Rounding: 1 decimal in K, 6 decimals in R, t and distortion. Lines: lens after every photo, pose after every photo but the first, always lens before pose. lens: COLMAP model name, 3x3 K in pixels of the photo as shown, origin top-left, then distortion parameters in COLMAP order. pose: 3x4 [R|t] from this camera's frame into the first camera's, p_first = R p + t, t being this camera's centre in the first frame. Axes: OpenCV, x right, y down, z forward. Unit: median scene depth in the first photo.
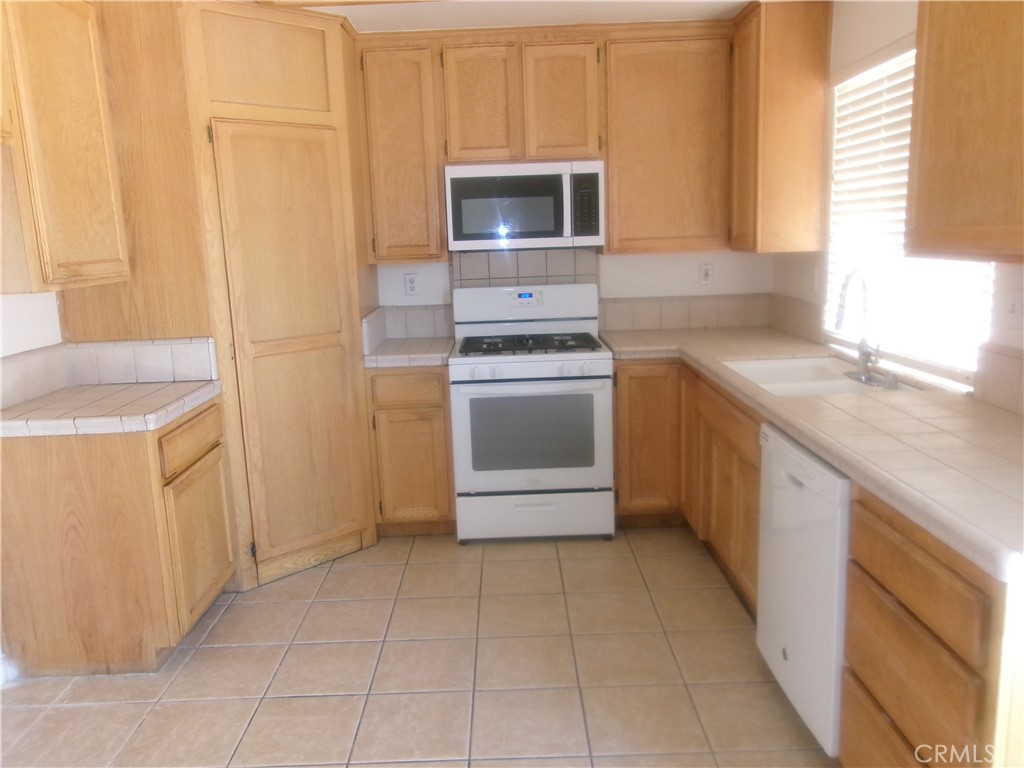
lens RADIAL K [[798.0, 0, 509.0], [0, 798.0, 381.1], [0, 0, 1]] dist [-0.024545, 0.051761]
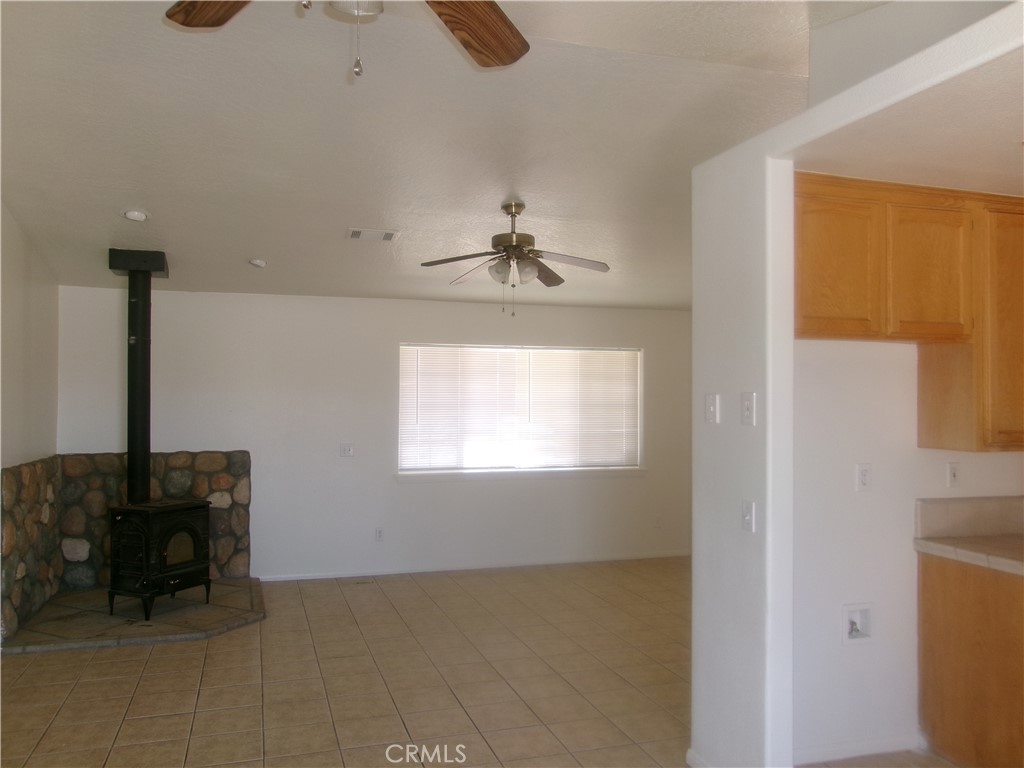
lens RADIAL K [[798.0, 0, 506.8], [0, 798.0, 382.4], [0, 0, 1]] dist [-0.024545, 0.051761]
pose [[0.303479, 0.022810, -0.952565, 0.284588], [-0.195785, 0.979875, -0.038912, -0.014638], [0.932507, 0.198307, 0.301837, -0.090275]]
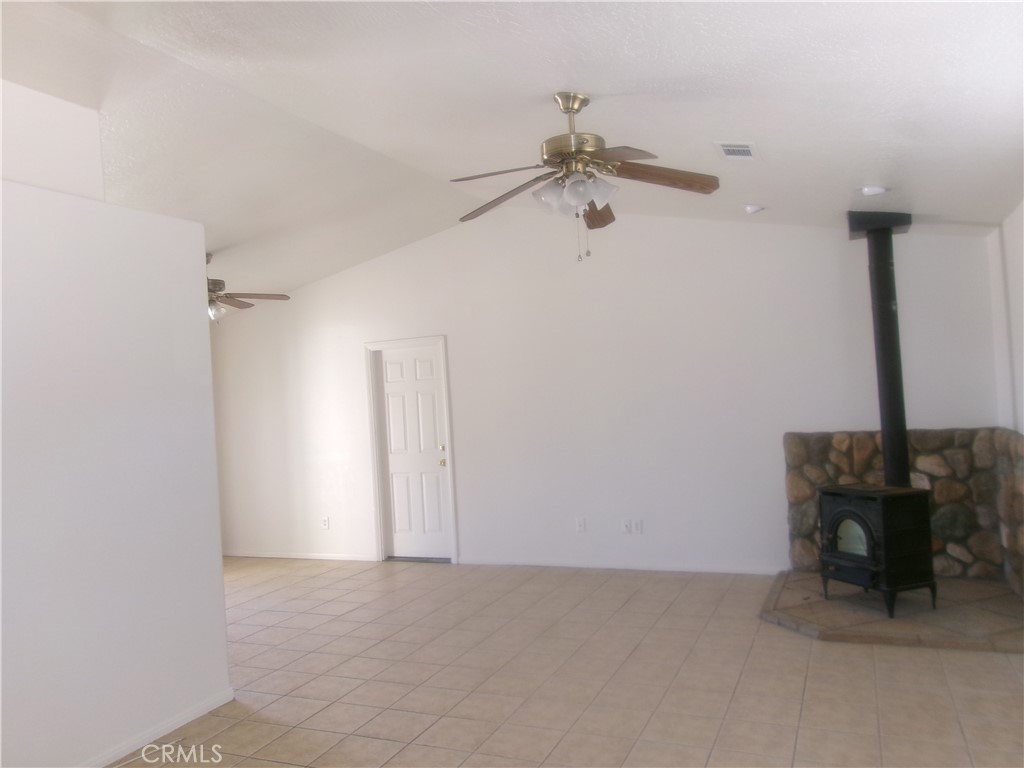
lens RADIAL K [[798.0, 0, 508.6], [0, 798.0, 379.3], [0, 0, 1]] dist [-0.024545, 0.051761]
pose [[-0.910512, 0.101026, 0.400951, -1.392429], [0.169440, 0.975698, 0.138935, -0.199828], [-0.377171, 0.194439, -0.905503, 1.268618]]
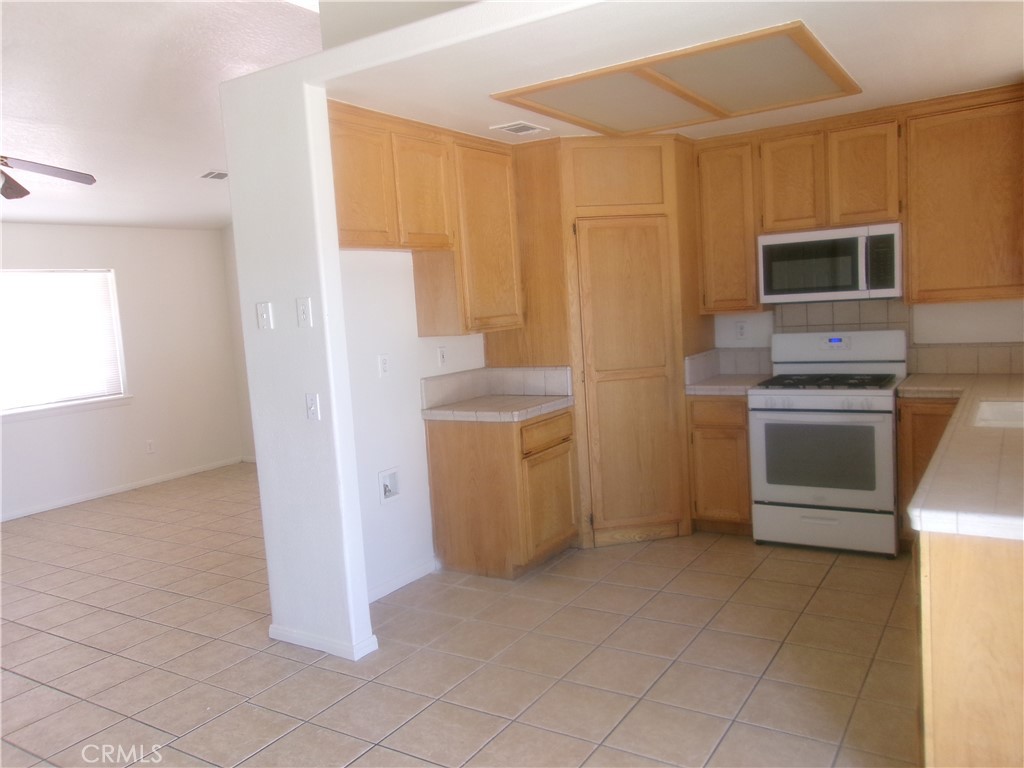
lens RADIAL K [[798.0, 0, 505.0], [0, 798.0, 379.5], [0, 0, 1]] dist [-0.024545, 0.051761]
pose [[0.838919, 0.035549, -0.543094, 0.278030], [-0.066861, 0.997038, -0.038018, 0.028181], [0.540134, 0.068205, 0.838811, -0.247803]]
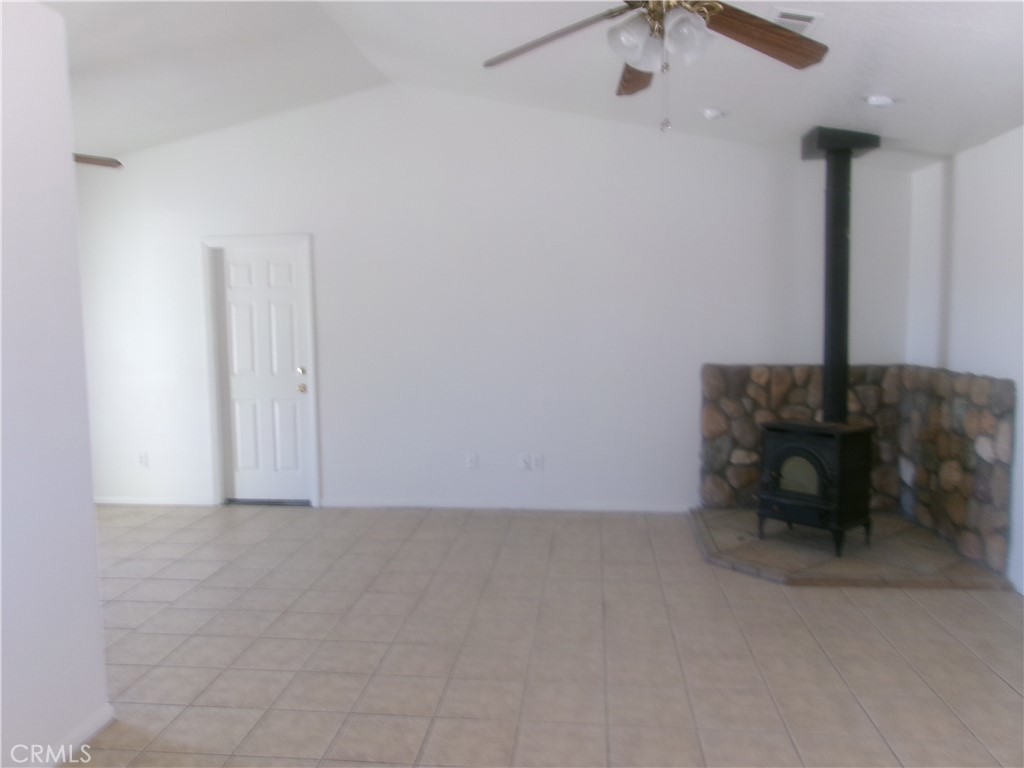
lens RADIAL K [[798.0, 0, 506.8], [0, 798.0, 381.7], [0, 0, 1]] dist [-0.024545, 0.051761]
pose [[-0.992573, 0.042778, 0.113879, -1.030365], [0.072170, 0.960663, 0.268175, -0.176514], [-0.097927, 0.274402, -0.956616, 1.112050]]
